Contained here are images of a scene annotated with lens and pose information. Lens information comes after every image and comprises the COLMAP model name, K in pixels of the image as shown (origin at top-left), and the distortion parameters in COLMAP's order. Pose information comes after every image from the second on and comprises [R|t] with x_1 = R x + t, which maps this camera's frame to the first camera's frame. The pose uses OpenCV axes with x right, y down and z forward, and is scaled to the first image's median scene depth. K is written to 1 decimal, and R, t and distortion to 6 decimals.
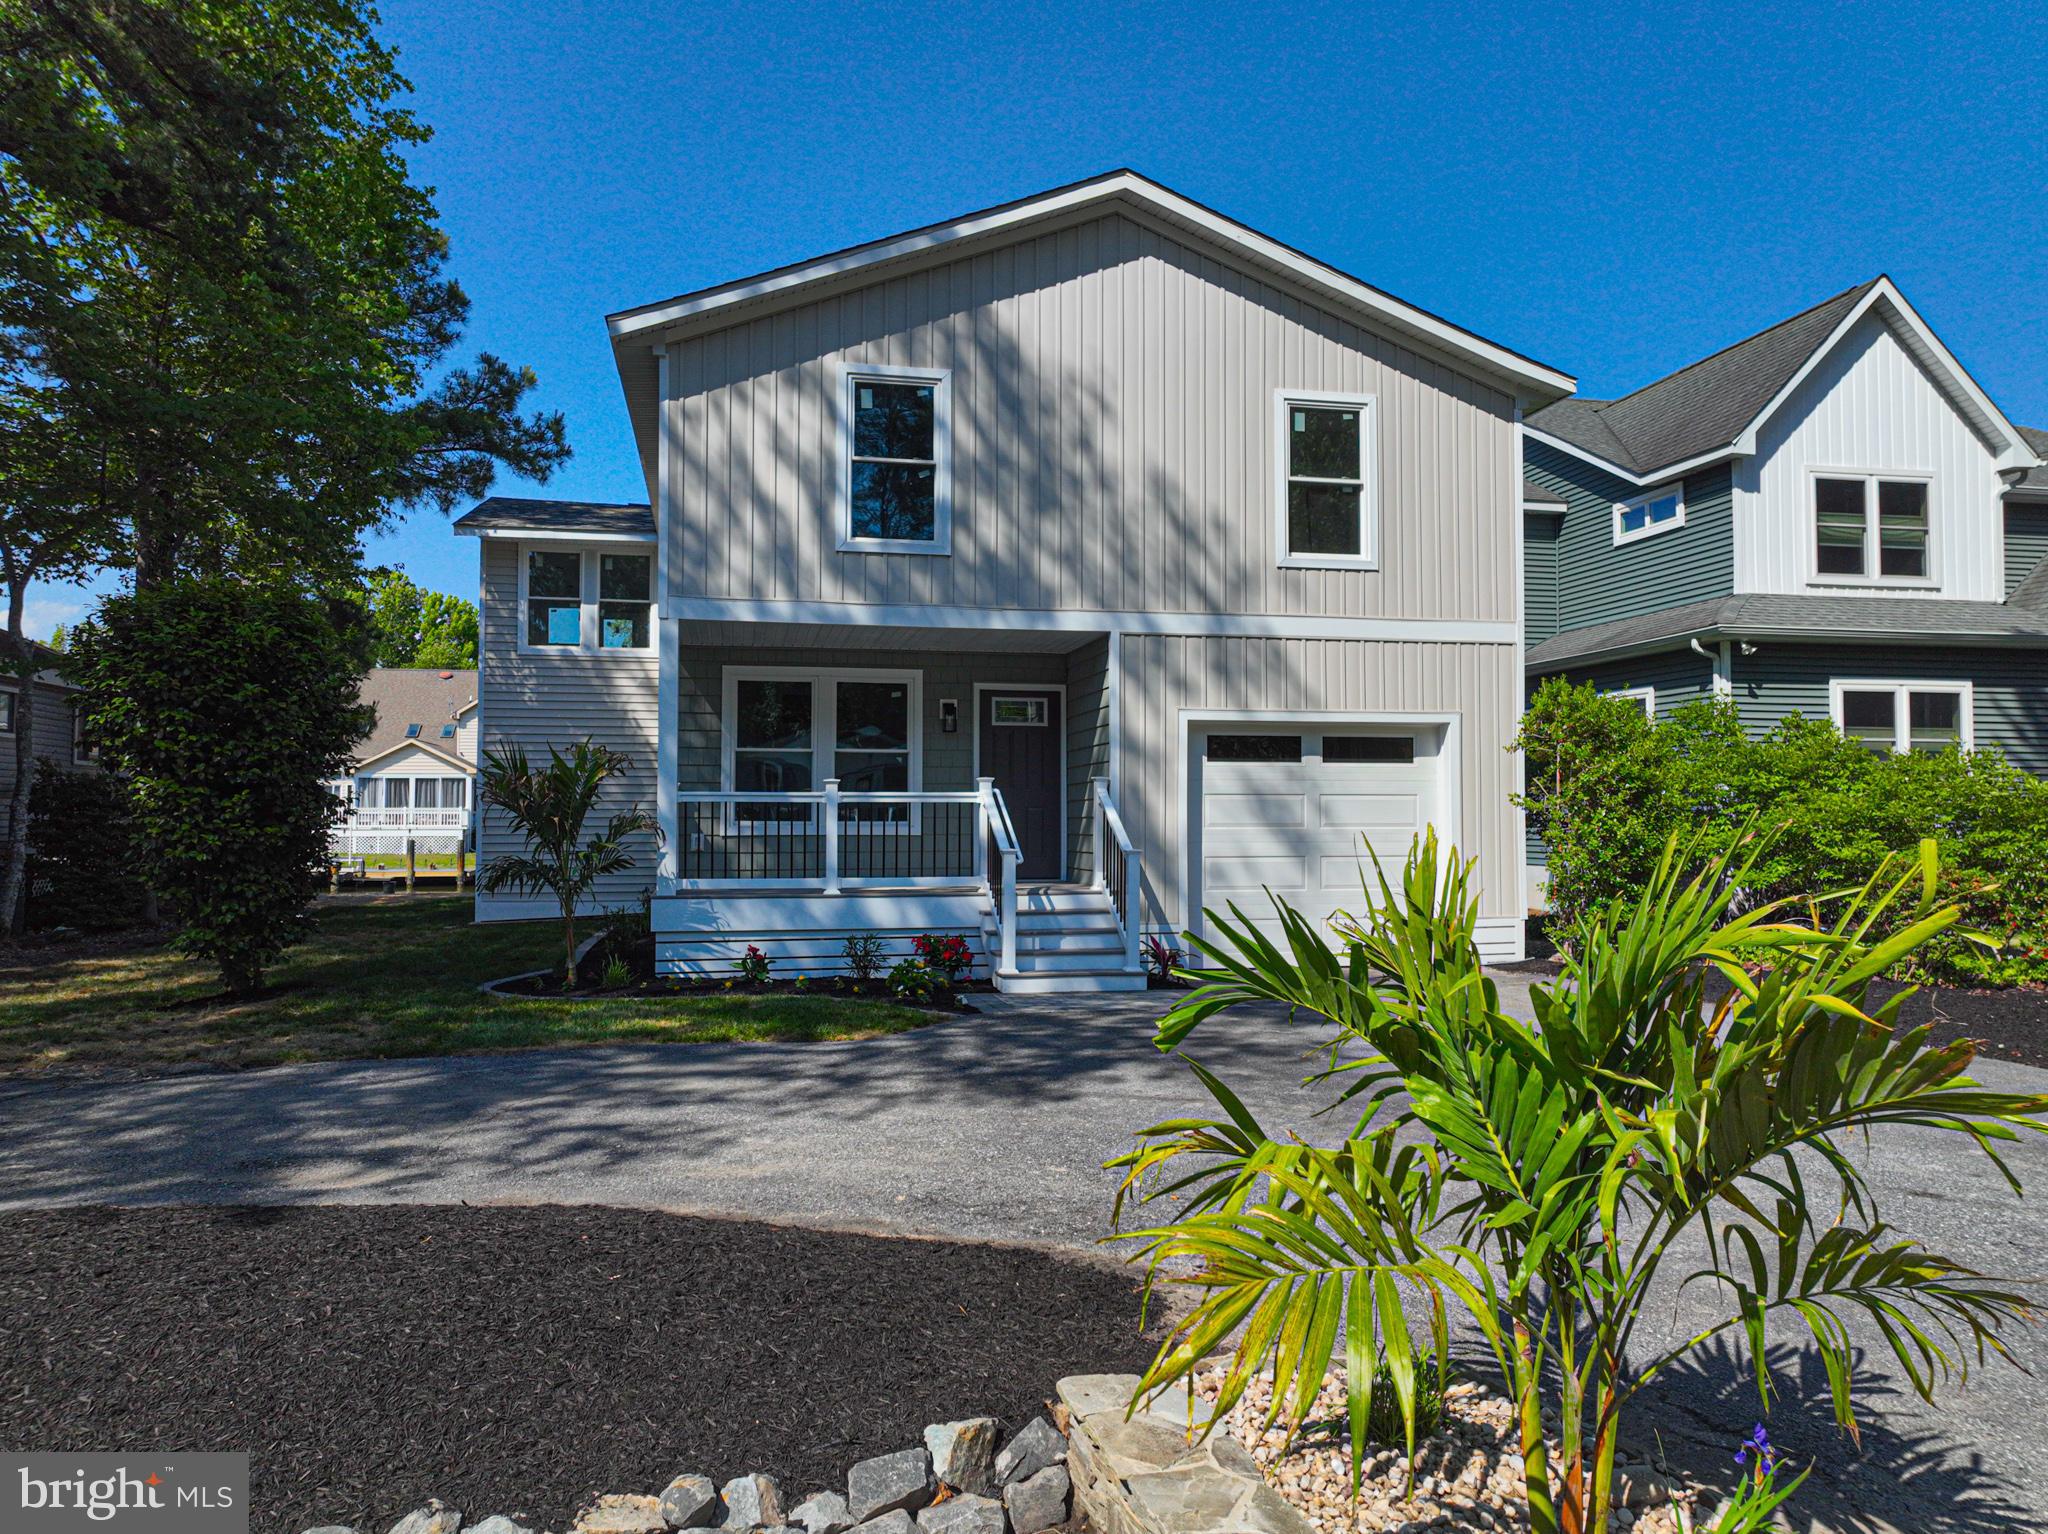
lens RADIAL K [[1449.6, 0, 1024.0], [0, 1449.6, 767.0], [0, 0, 1]] dist [-0.007655, 0.026461]
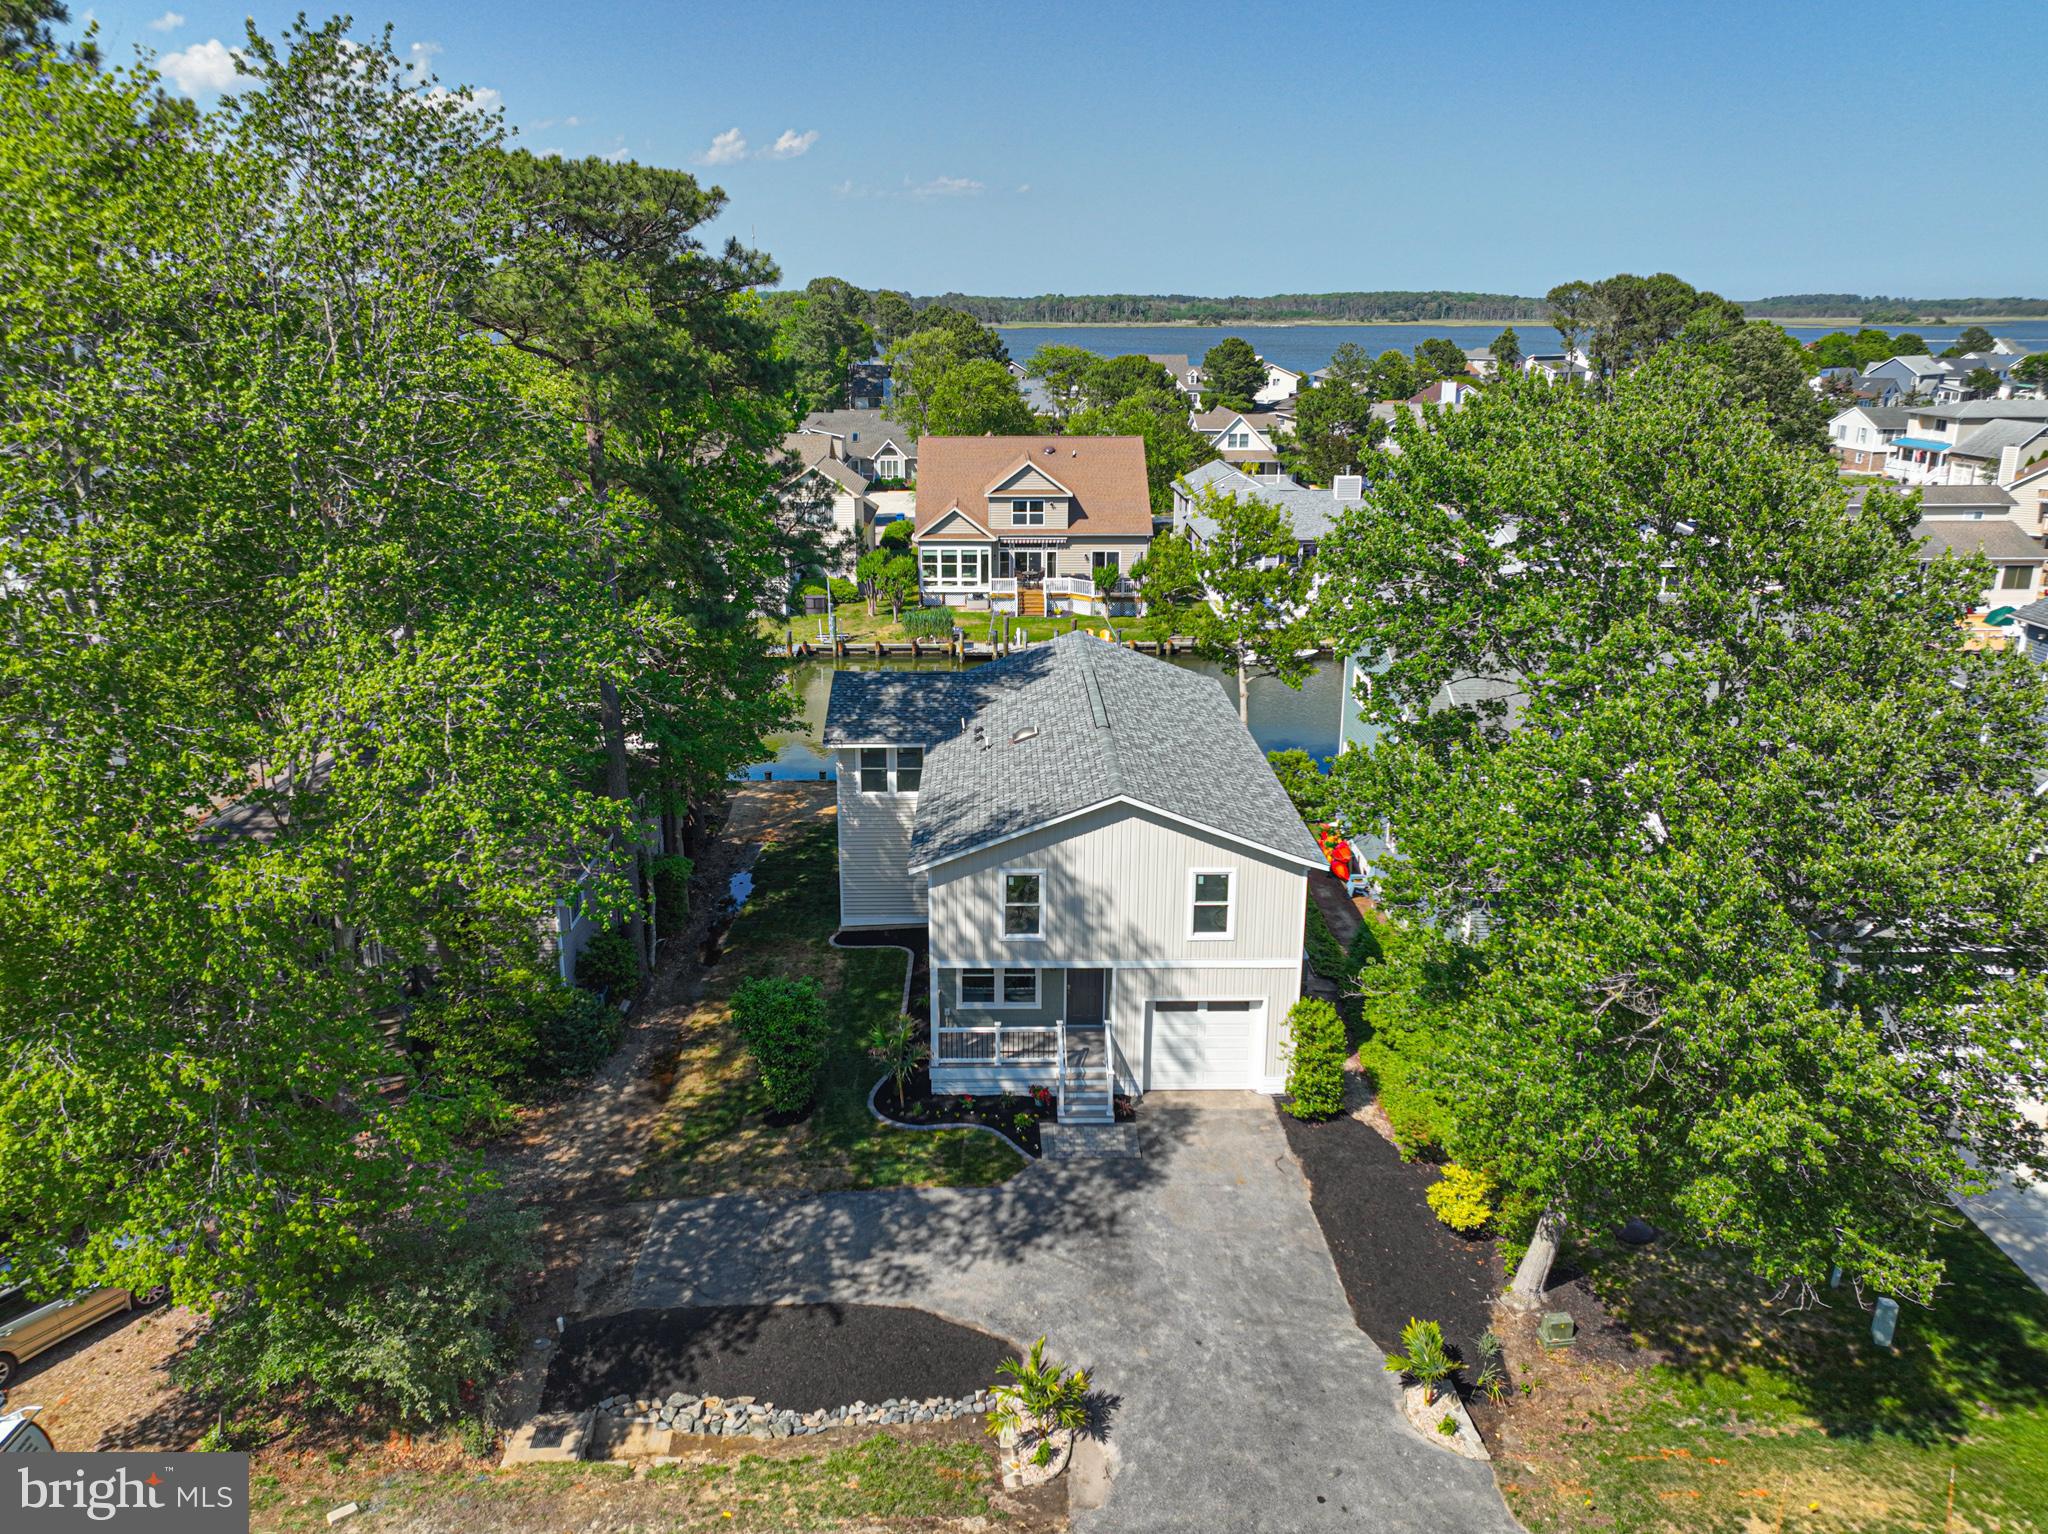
lens RADIAL K [[1462.5, 0, 1013.7], [0, 1462.5, 700.8], [0, 0, 1]] dist [0.002883, 0.007552]
pose [[0.982389, 0.051408, -0.179635, 0.298174], [0.003783, 0.955736, 0.294202, -1.180119], [0.186808, -0.289701, 0.938710, -1.128665]]
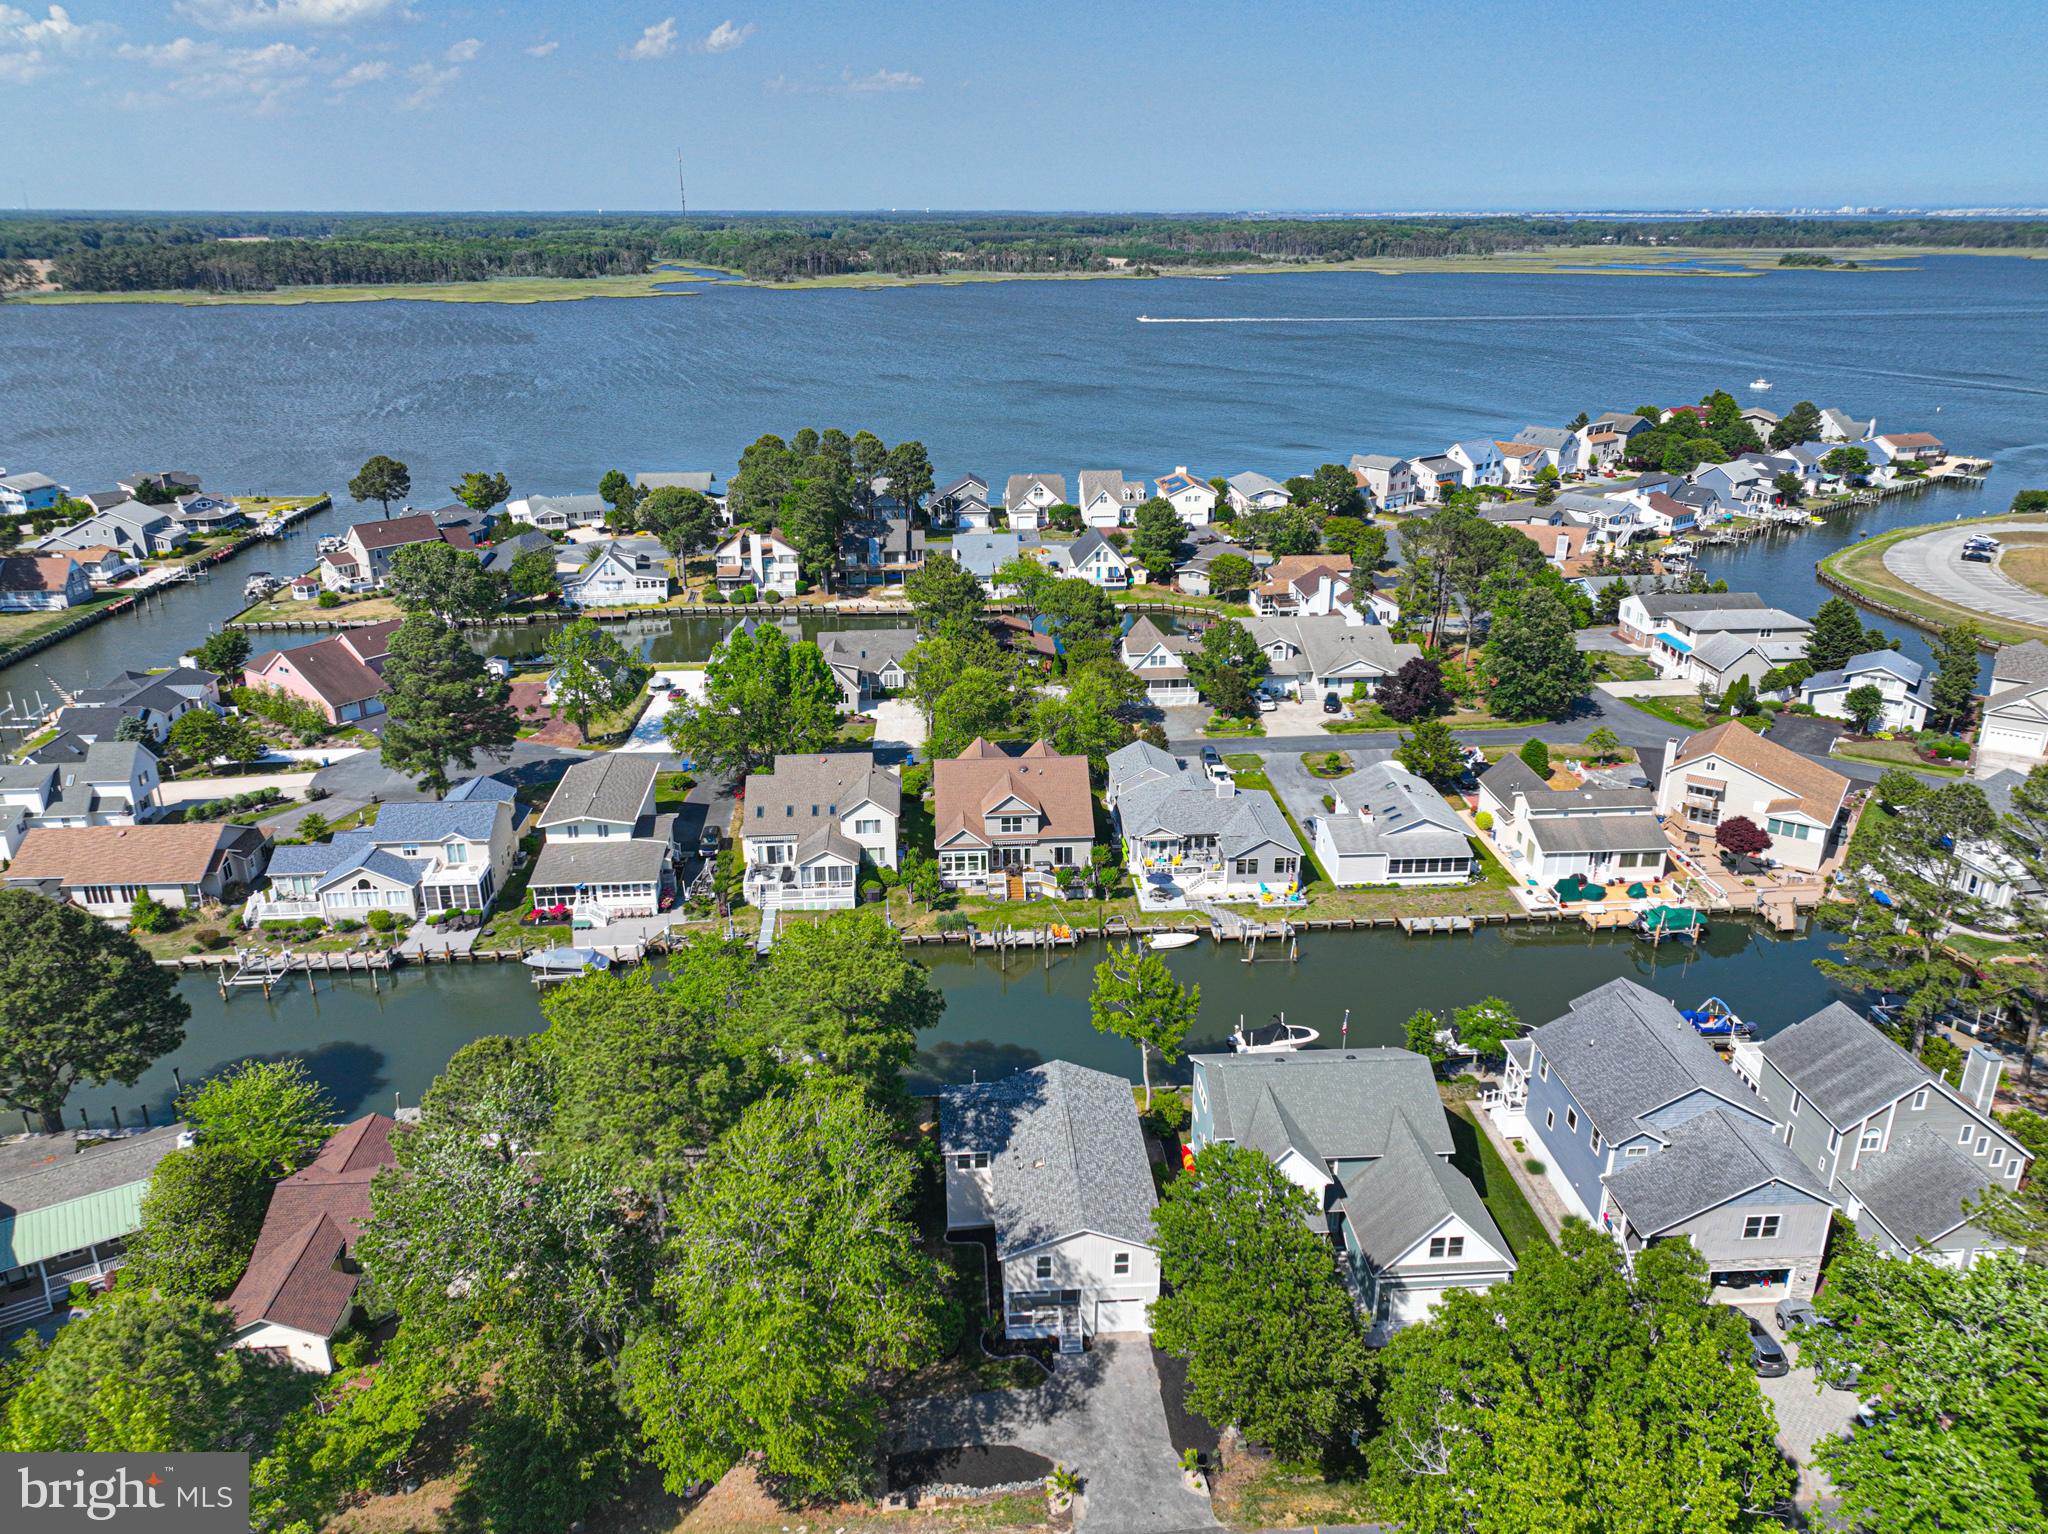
lens RADIAL K [[1460.4, 0, 1024.0], [0, 1460.4, 767.0], [0, 0, 1]] dist [0.004175, 0.003009]
pose [[0.990356, 0.047731, -0.130062, 0.471810], [0.006738, 0.921073, 0.389332, -4.112219], [0.138379, -0.386454, 0.911869, -3.401604]]
